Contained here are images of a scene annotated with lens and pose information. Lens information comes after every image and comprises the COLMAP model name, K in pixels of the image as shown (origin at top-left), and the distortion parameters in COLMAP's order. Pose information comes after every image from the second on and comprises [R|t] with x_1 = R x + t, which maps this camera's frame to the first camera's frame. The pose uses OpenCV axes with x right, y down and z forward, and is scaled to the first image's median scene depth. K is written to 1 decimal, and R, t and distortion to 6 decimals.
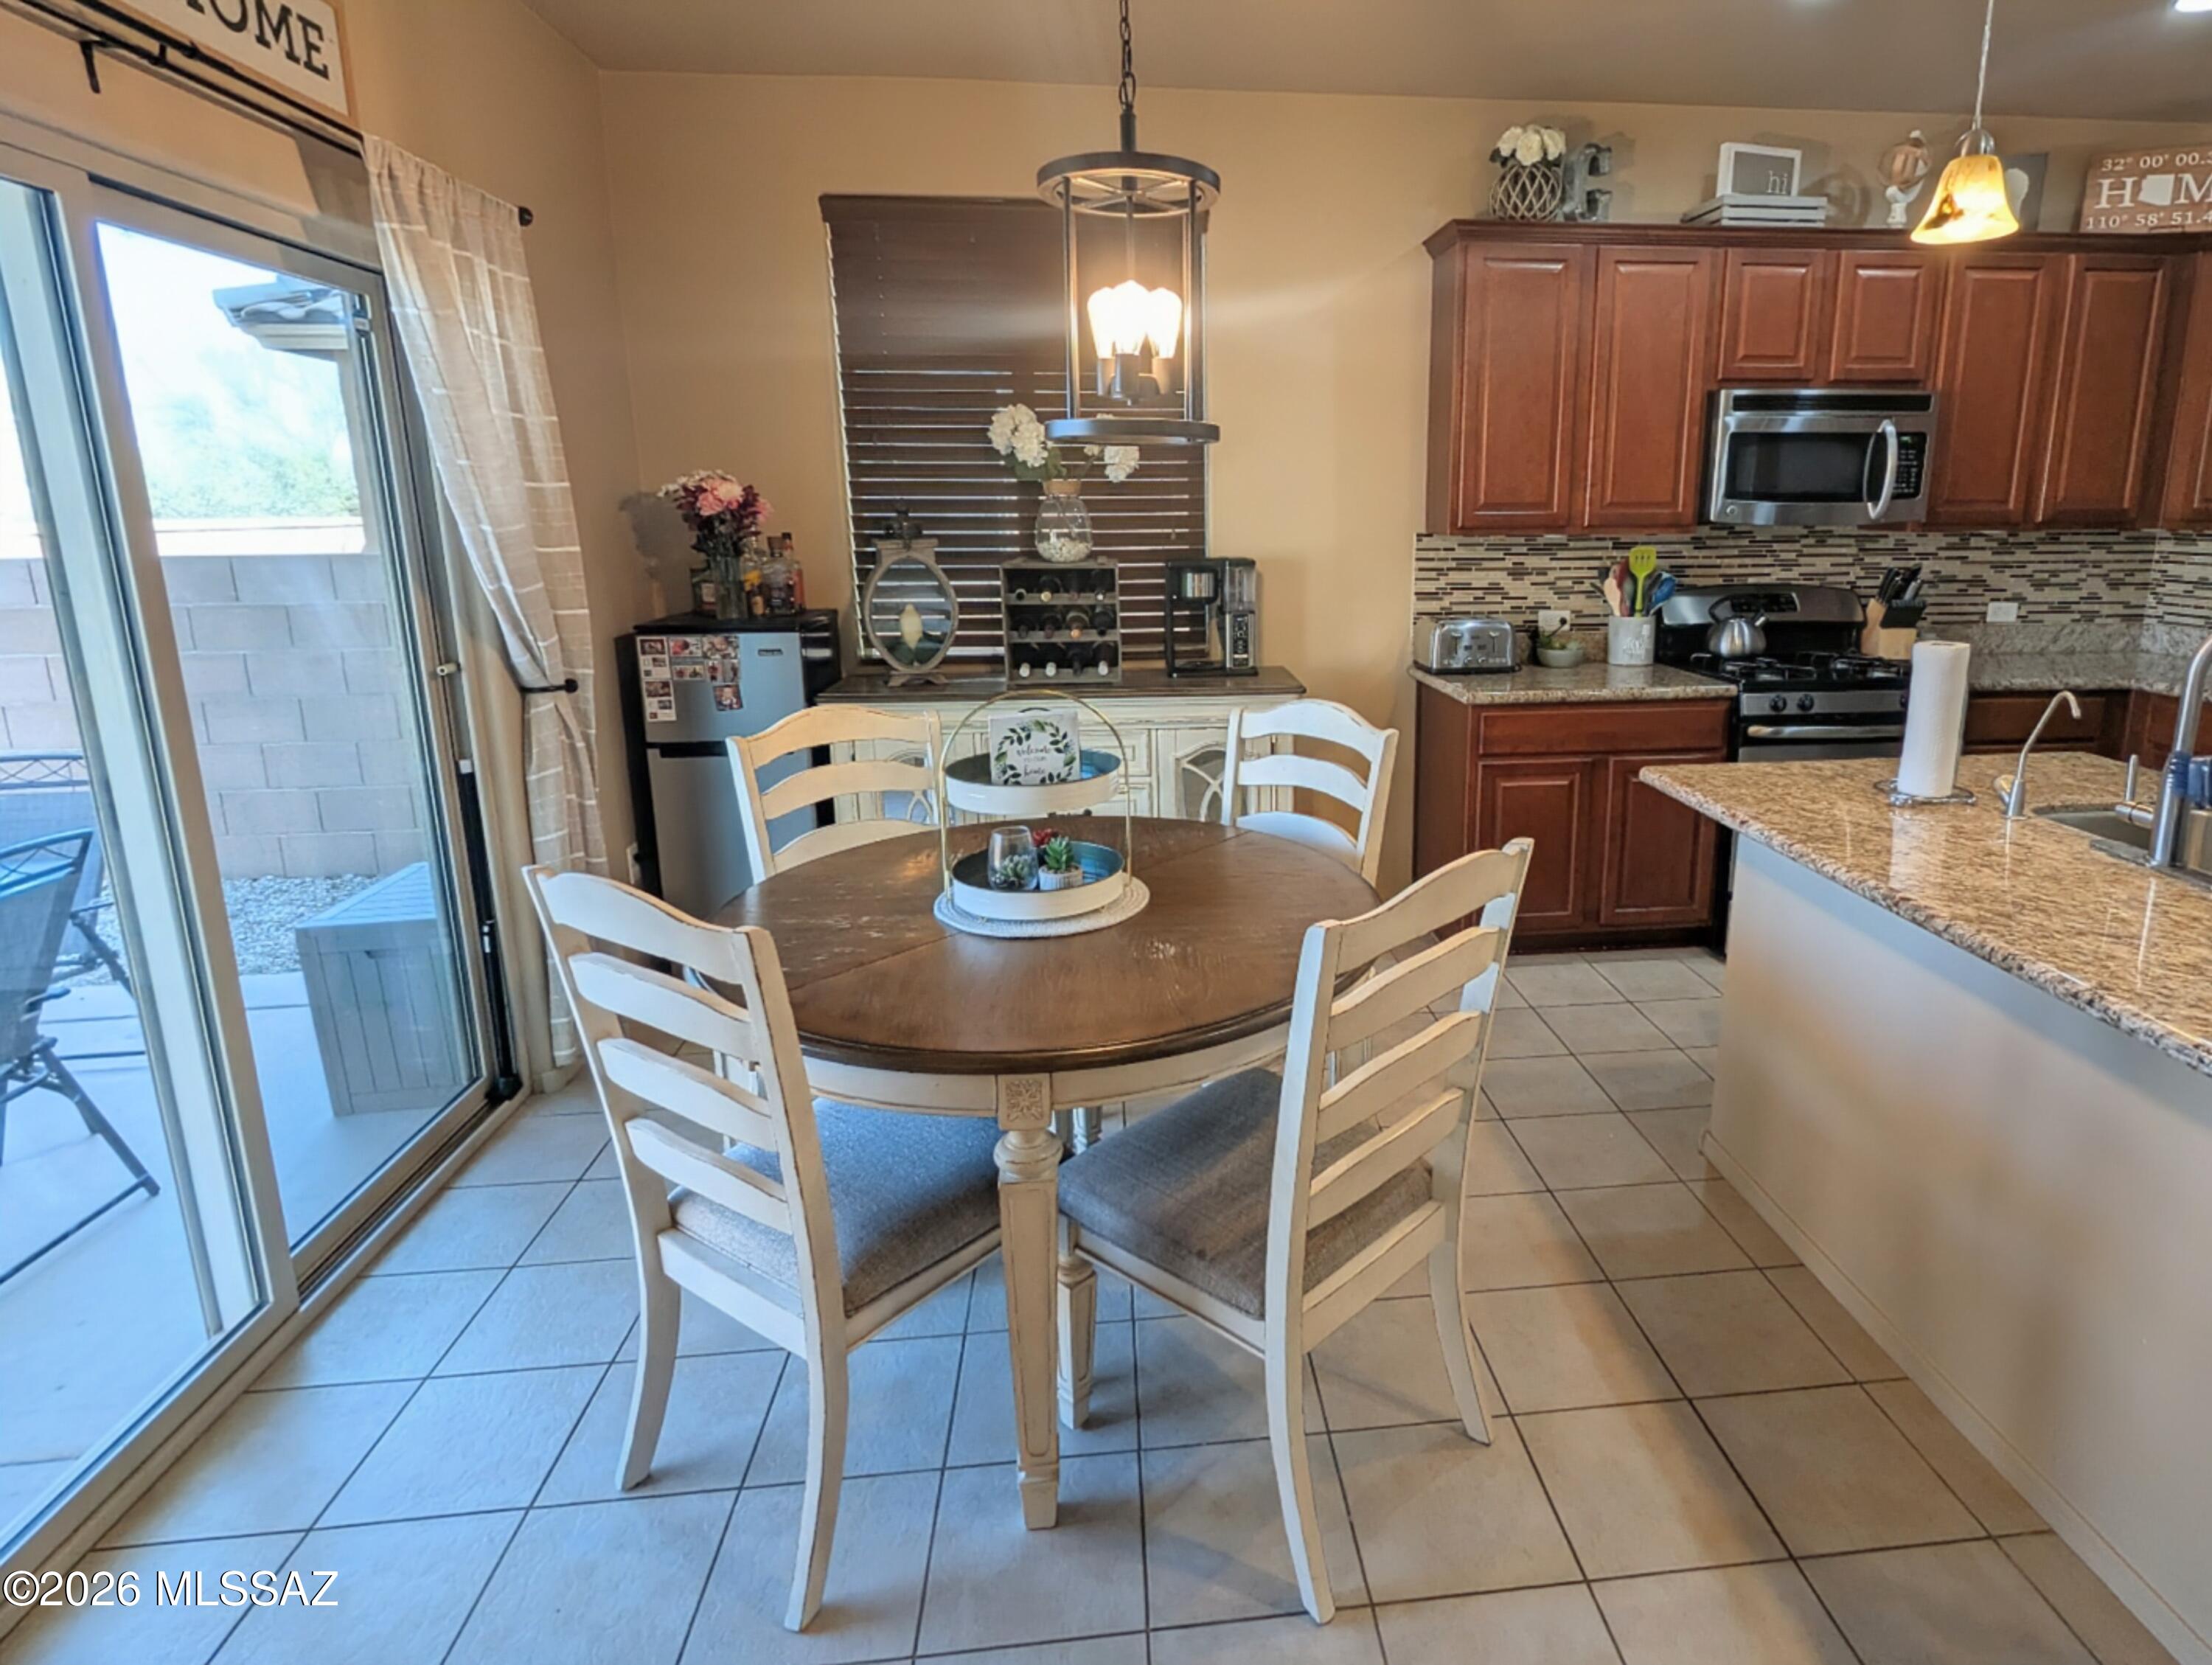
lens RADIAL K [[1162.9, 0, 1229.8], [0, 1162.9, 749.7], [0, 0, 1]] dist [0.003995, -0.002492]
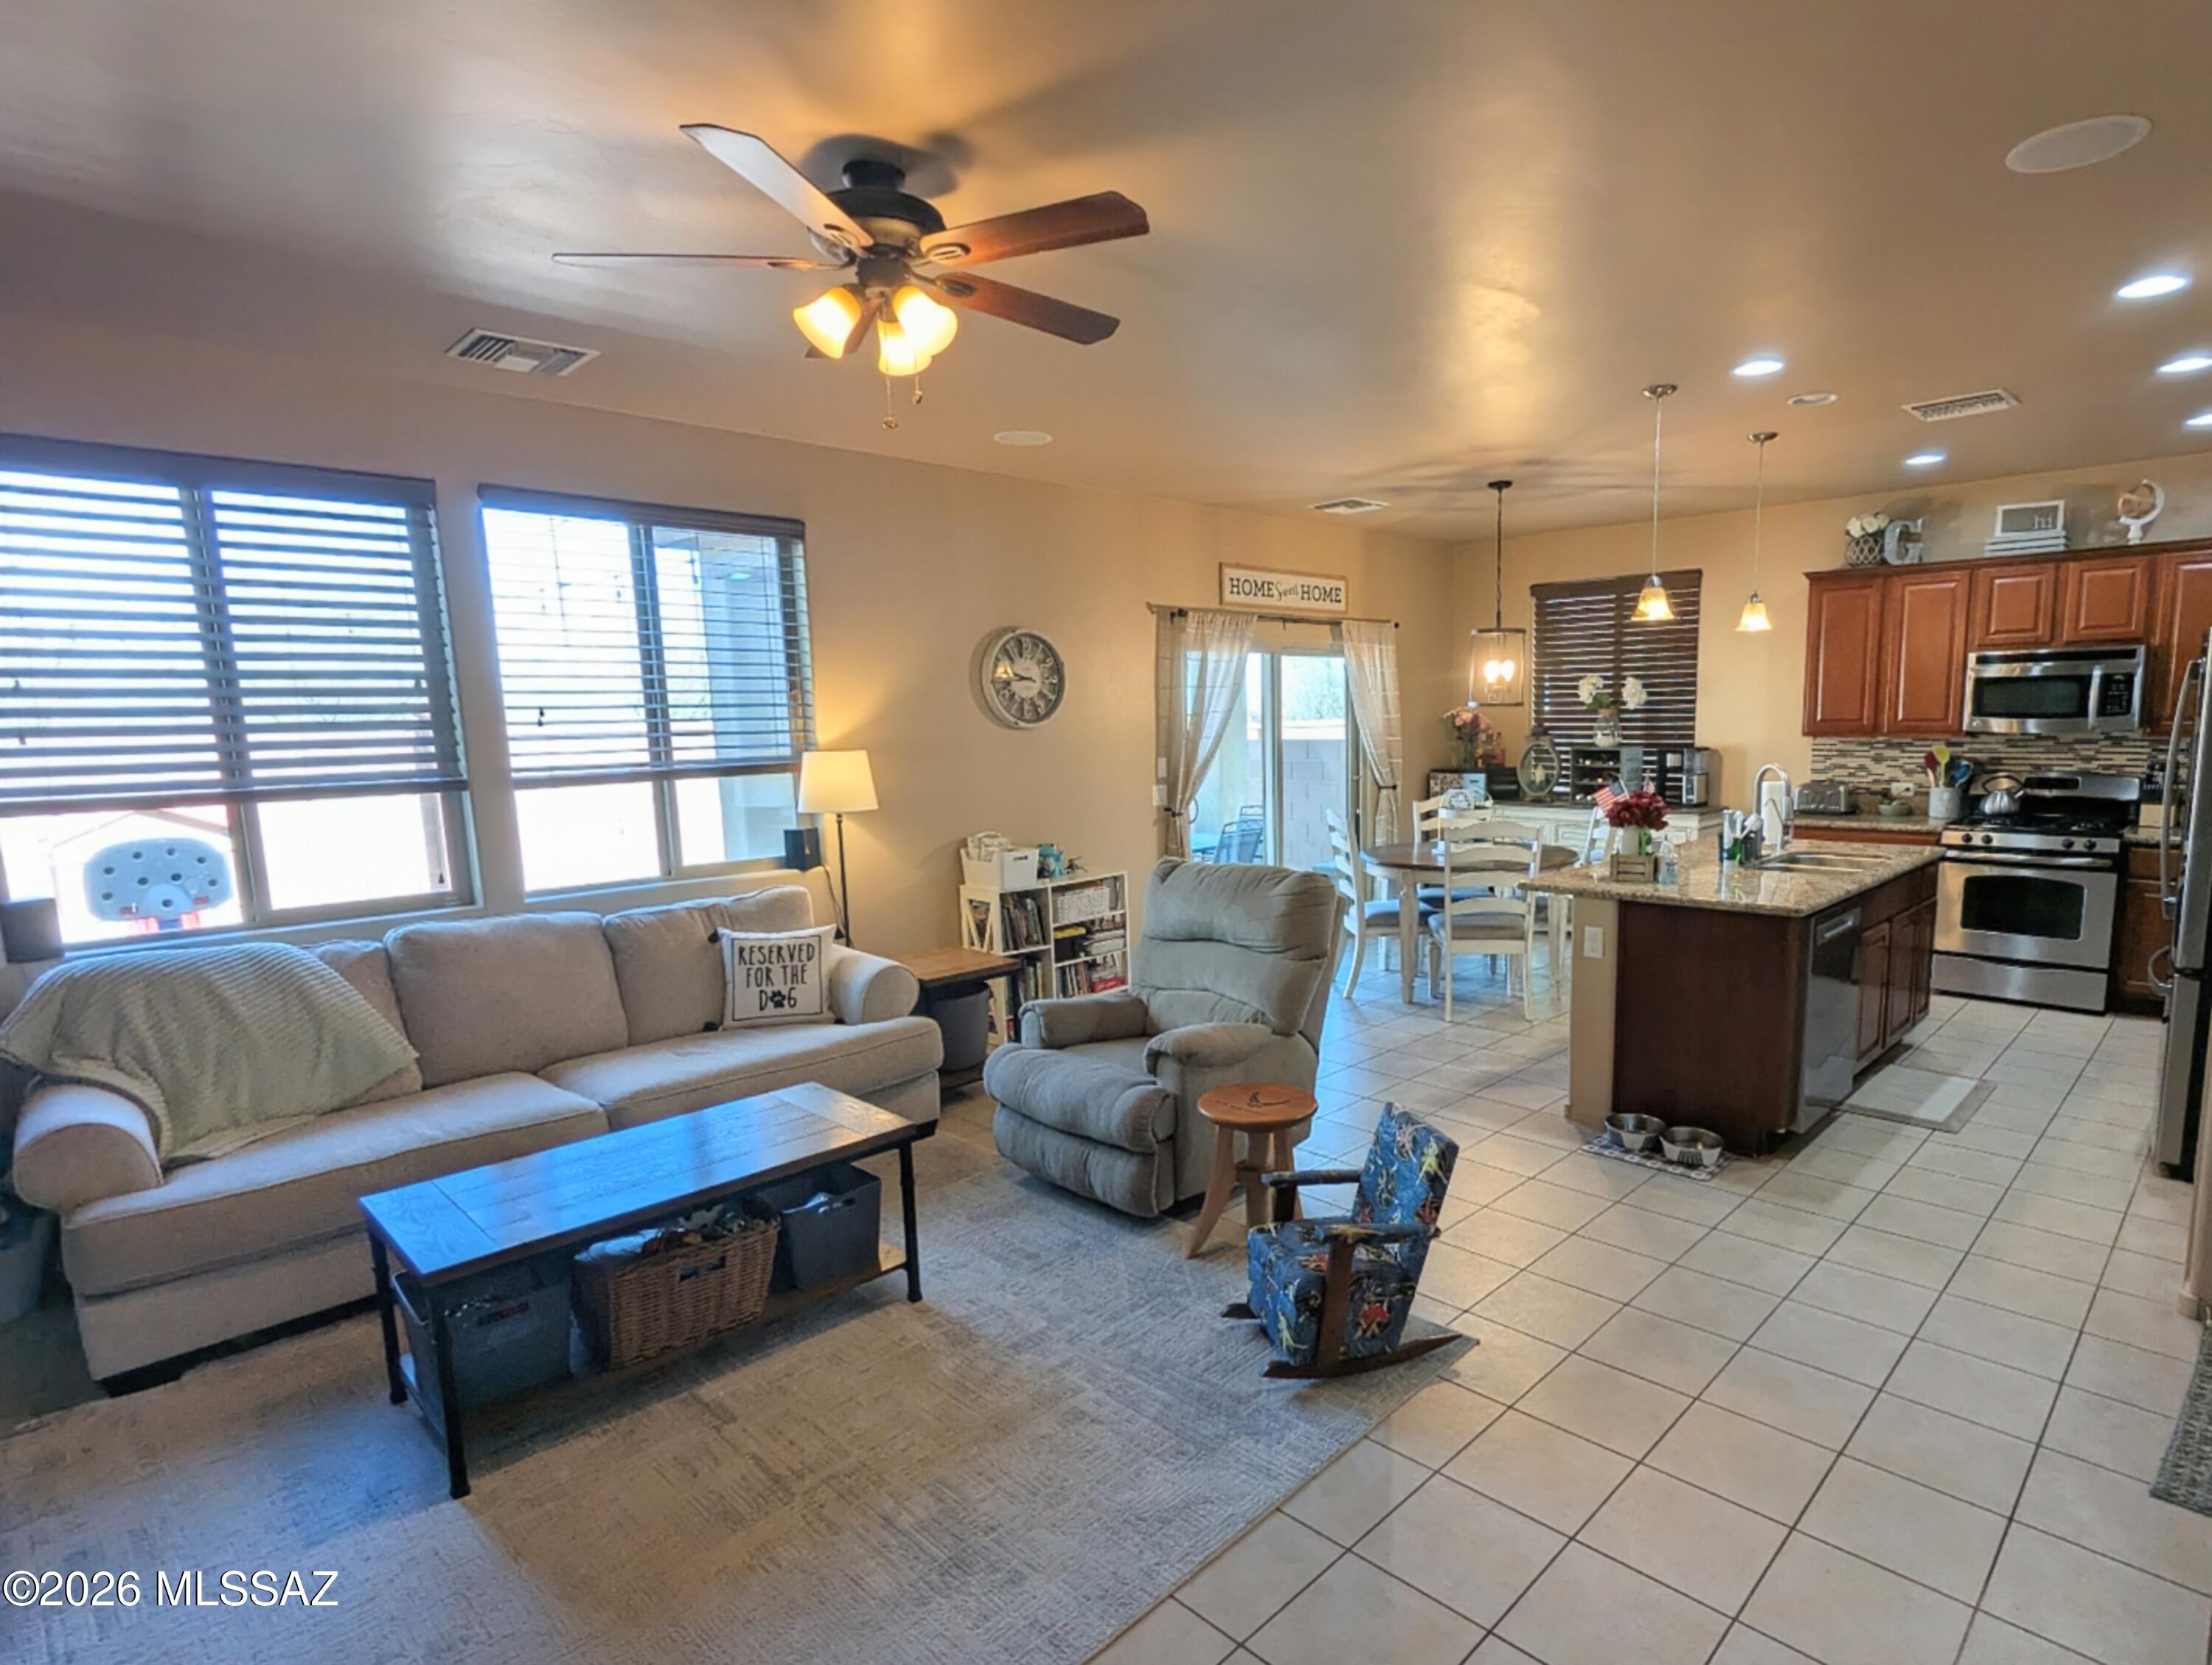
lens RADIAL K [[1163.5, 0, 1240.5], [0, 1163.5, 882.0], [0, 0, 1]] dist [0.004839, -0.002719]
pose [[0.660075, 0.104183, -0.743940, 1.003096], [-0.141090, 0.989906, 0.013444, 0.143340], [0.737831, 0.096088, 0.668111, -0.861378]]
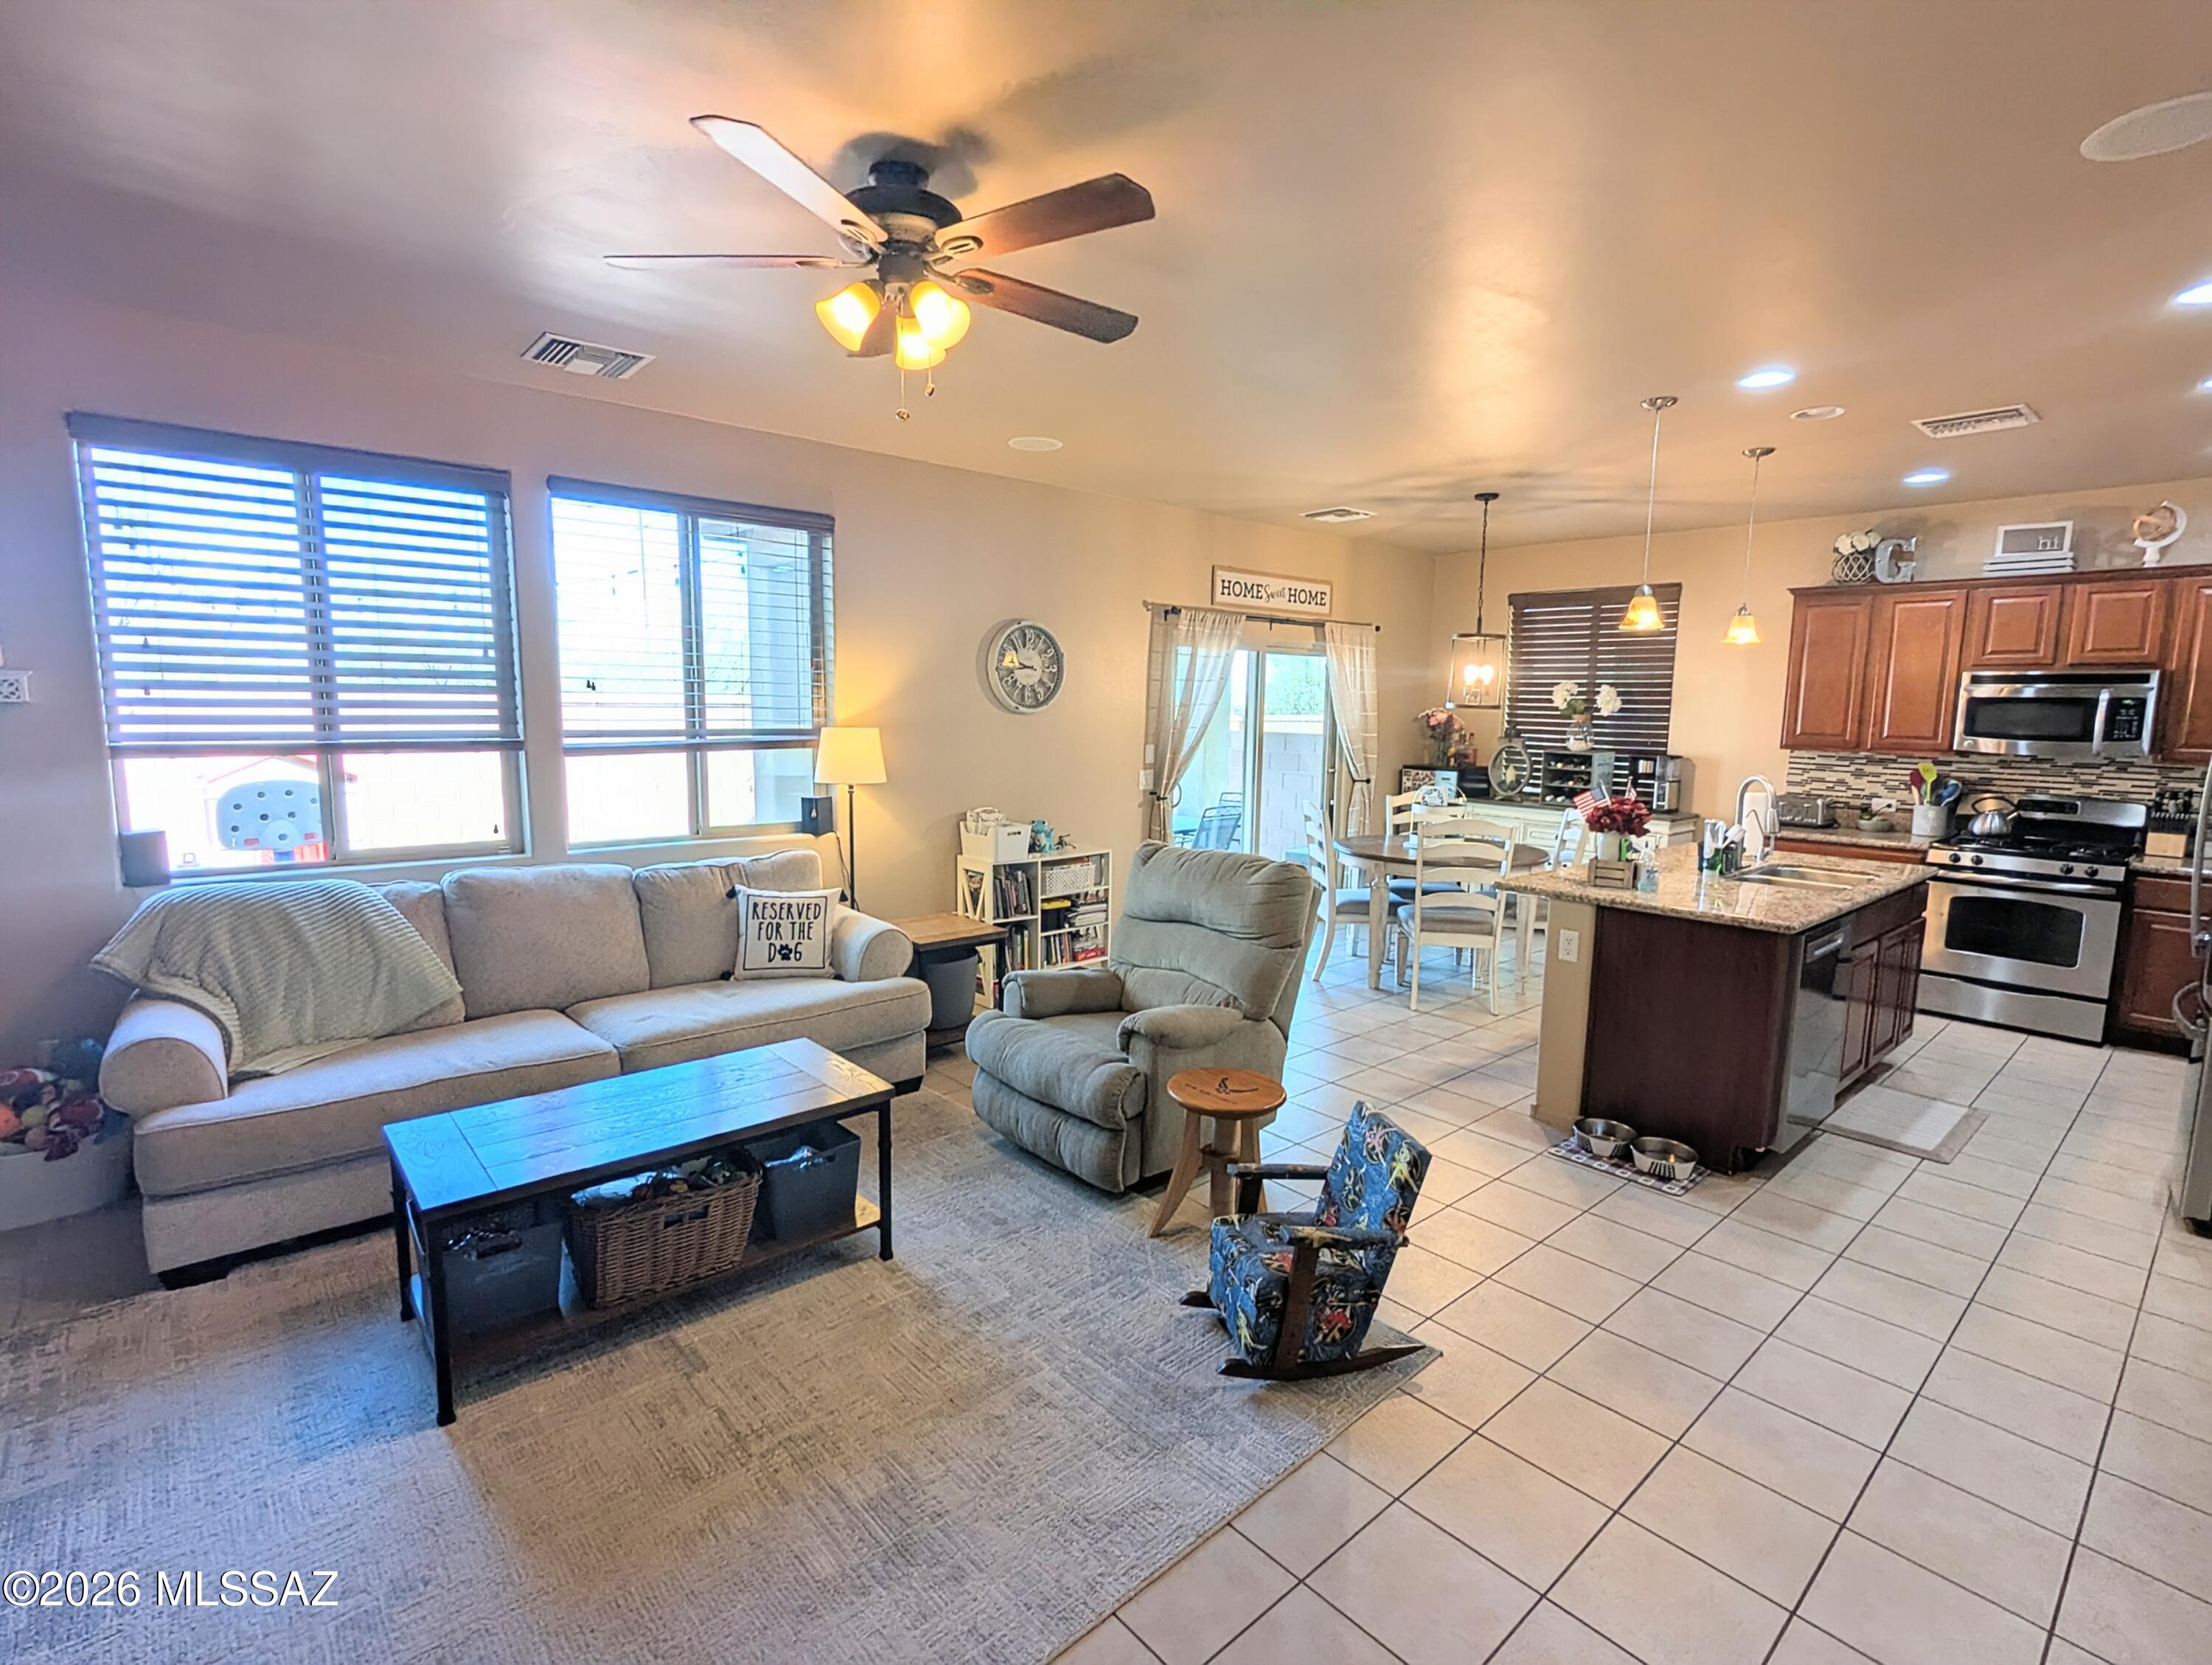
lens RADIAL K [[1046.5, 0, 1114.6], [0, 1046.5, 836.4], [0, 0, 1]] dist [-0.000347, 0.000449]
pose [[0.578704, 0.120195, -0.806632, 0.948421], [-0.188284, 0.982050, 0.011252, 0.135324], [0.793505, 0.145364, 0.590947, -0.818021]]
